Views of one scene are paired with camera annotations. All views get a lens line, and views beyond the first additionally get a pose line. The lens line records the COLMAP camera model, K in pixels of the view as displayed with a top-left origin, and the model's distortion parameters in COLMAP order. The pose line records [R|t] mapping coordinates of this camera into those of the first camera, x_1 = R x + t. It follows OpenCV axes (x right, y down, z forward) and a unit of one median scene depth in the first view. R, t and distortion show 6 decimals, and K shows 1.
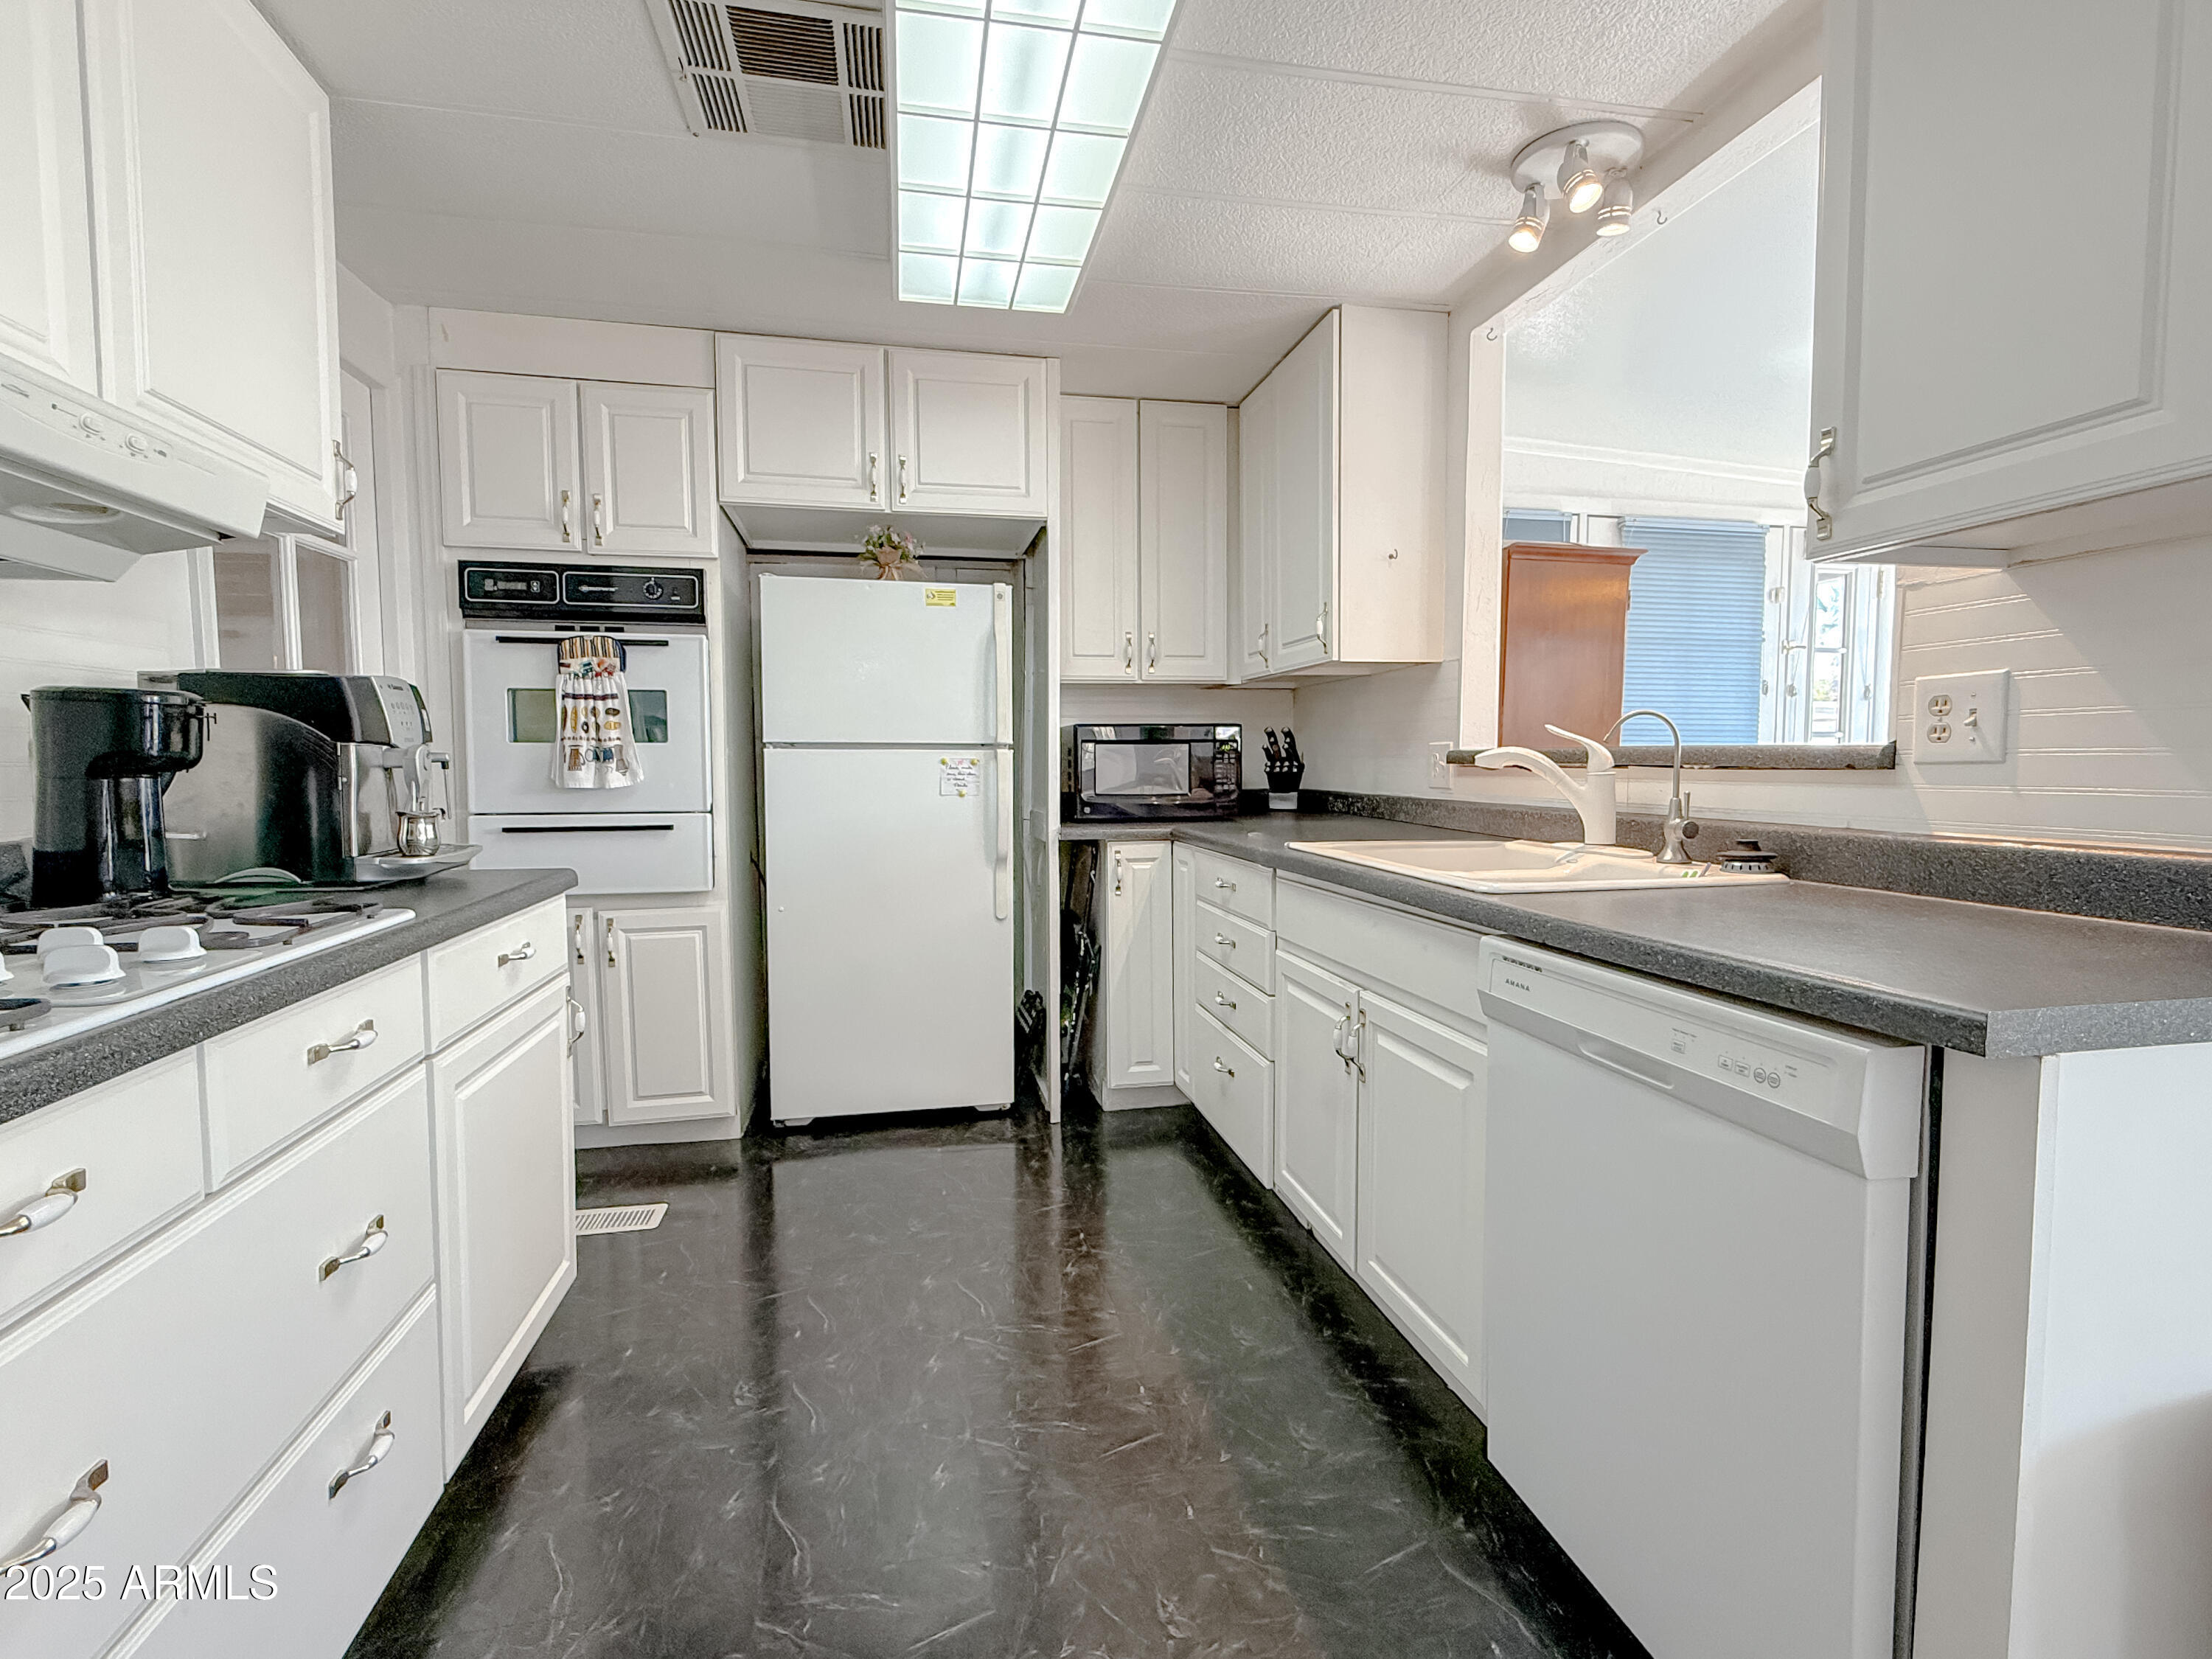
lens RADIAL K [[1061.8, 0, 1118.2], [0, 1061.8, 829.1], [0, 0, 1]] dist [0.002019, -0.000554]
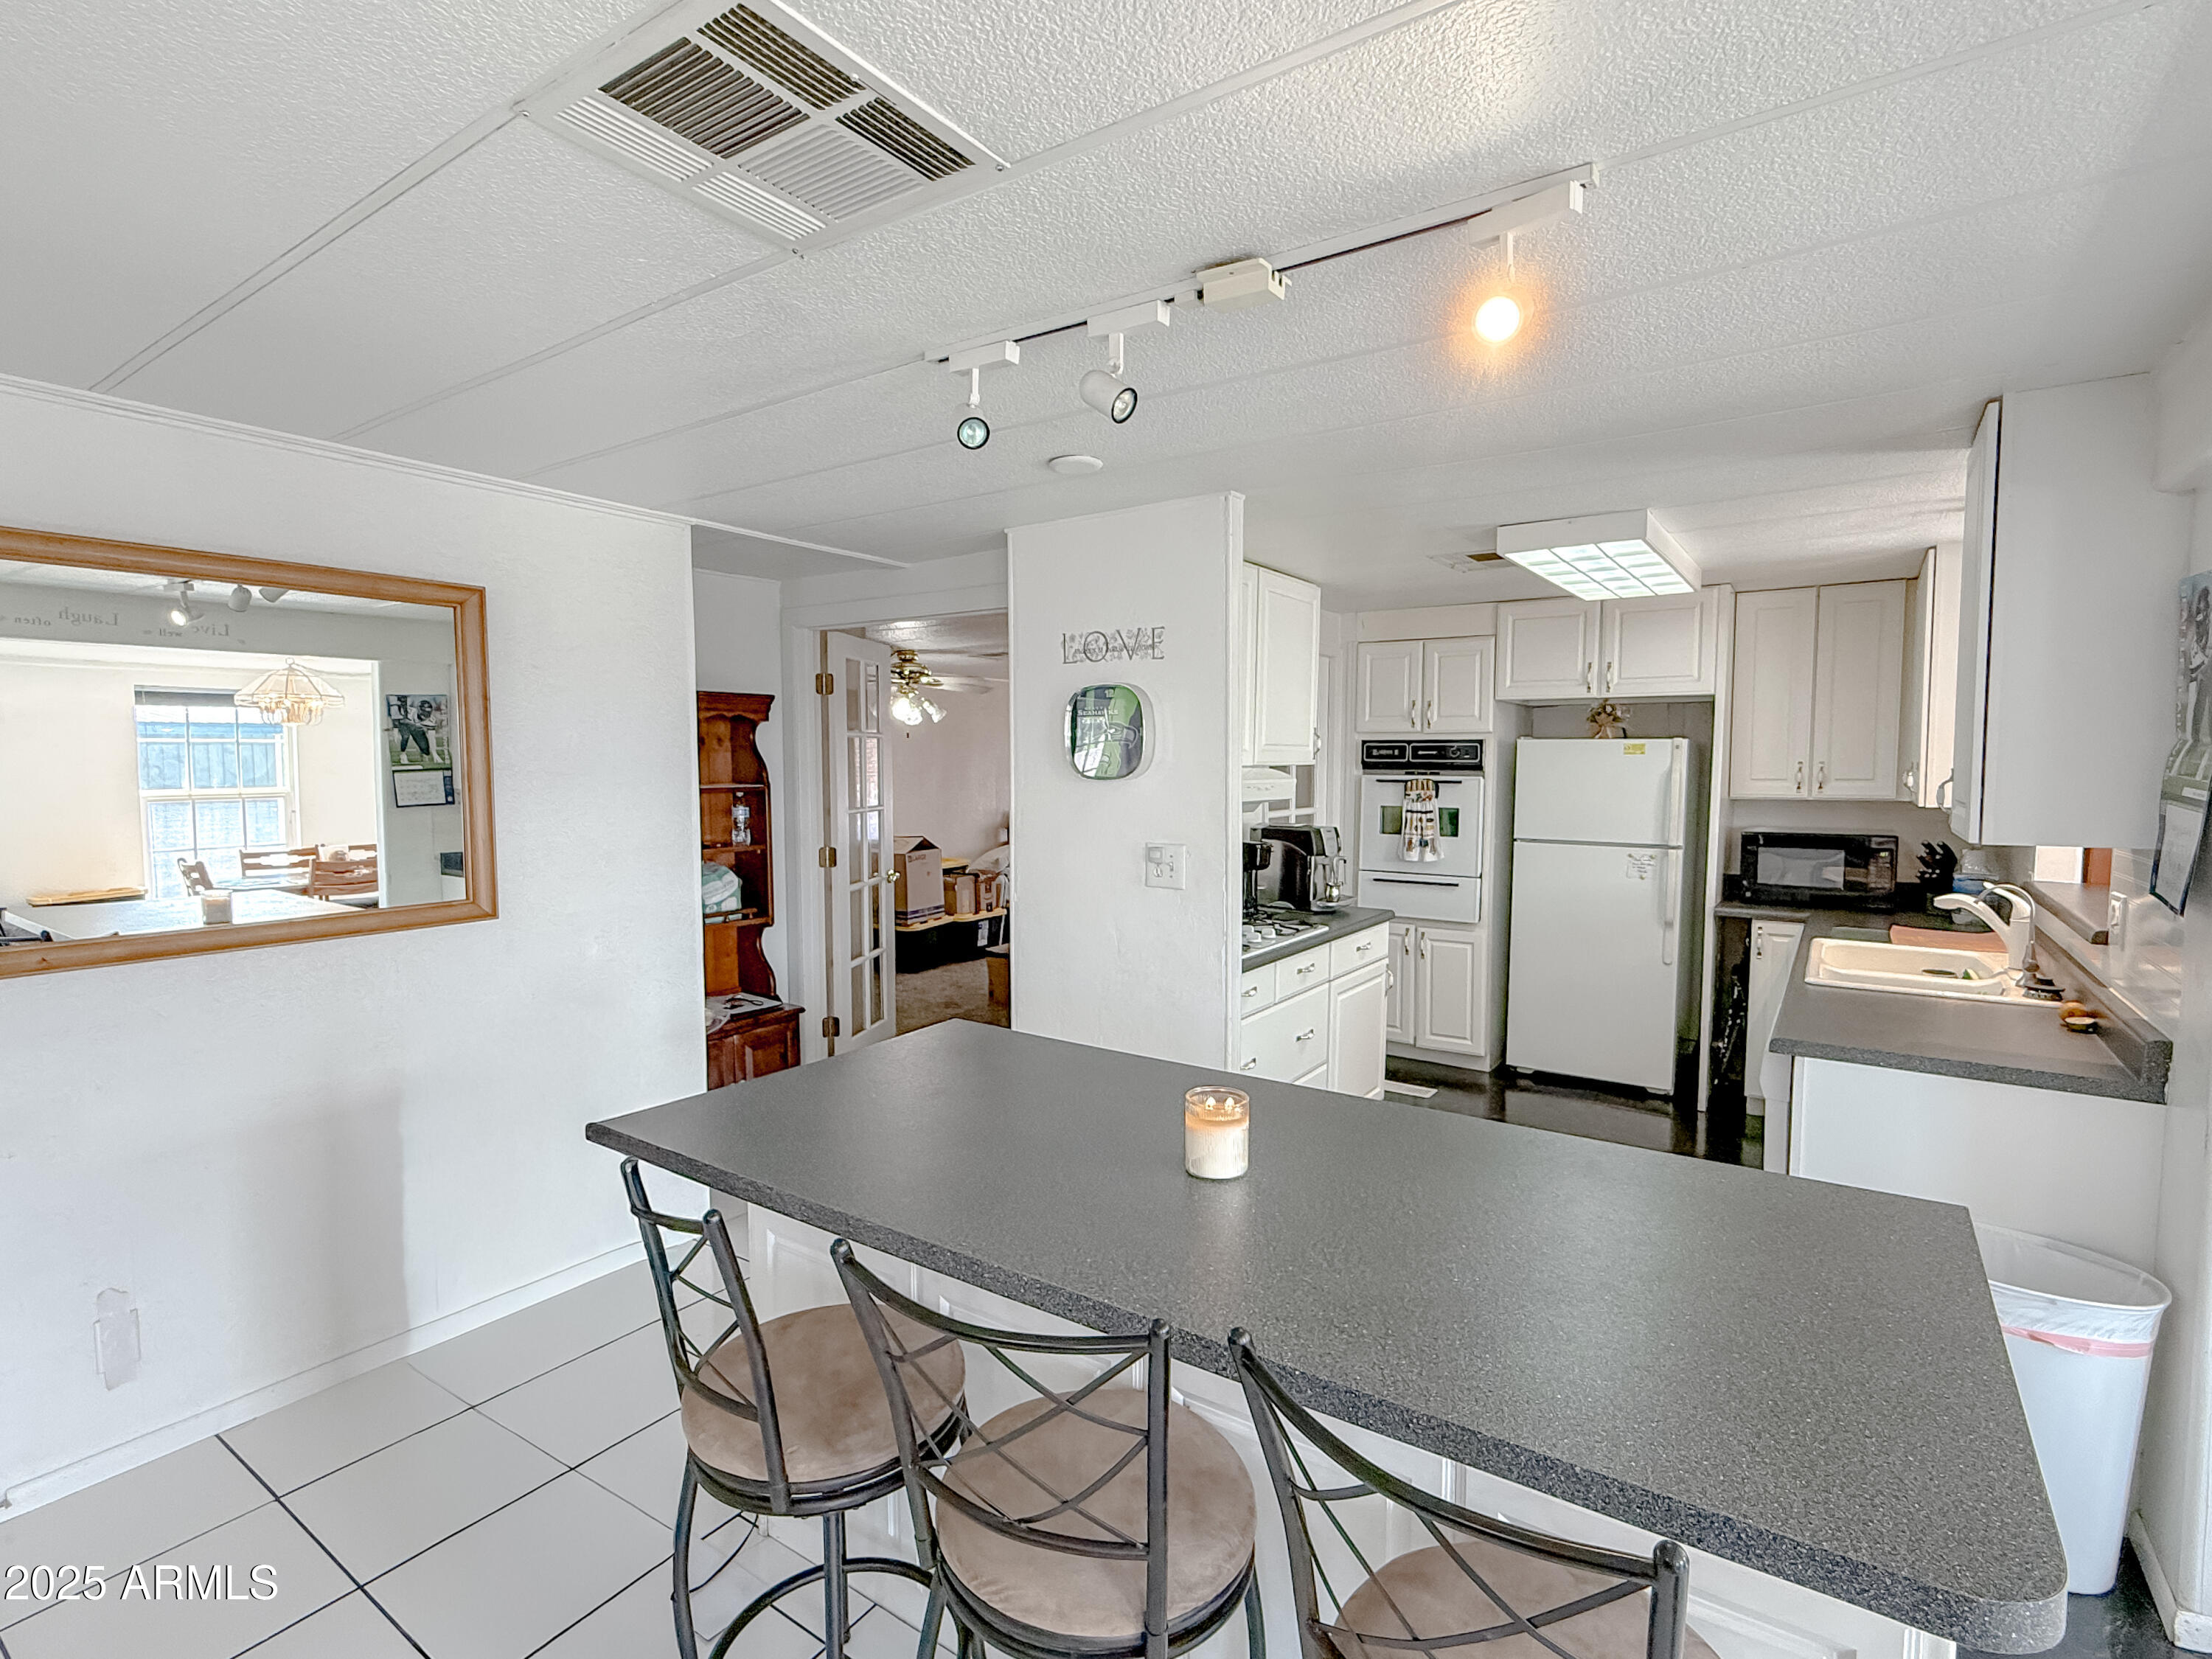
lens RADIAL K [[1061.8, 0, 1112.1], [0, 1061.8, 829.5], [0, 0, 1]] dist [0.002019, -0.000554]
pose [[0.694322, 0.050681, -0.717877, 0.451816], [-0.054348, 0.998361, 0.017918, -0.096323], [0.717609, 0.026574, 0.695939, -0.657428]]
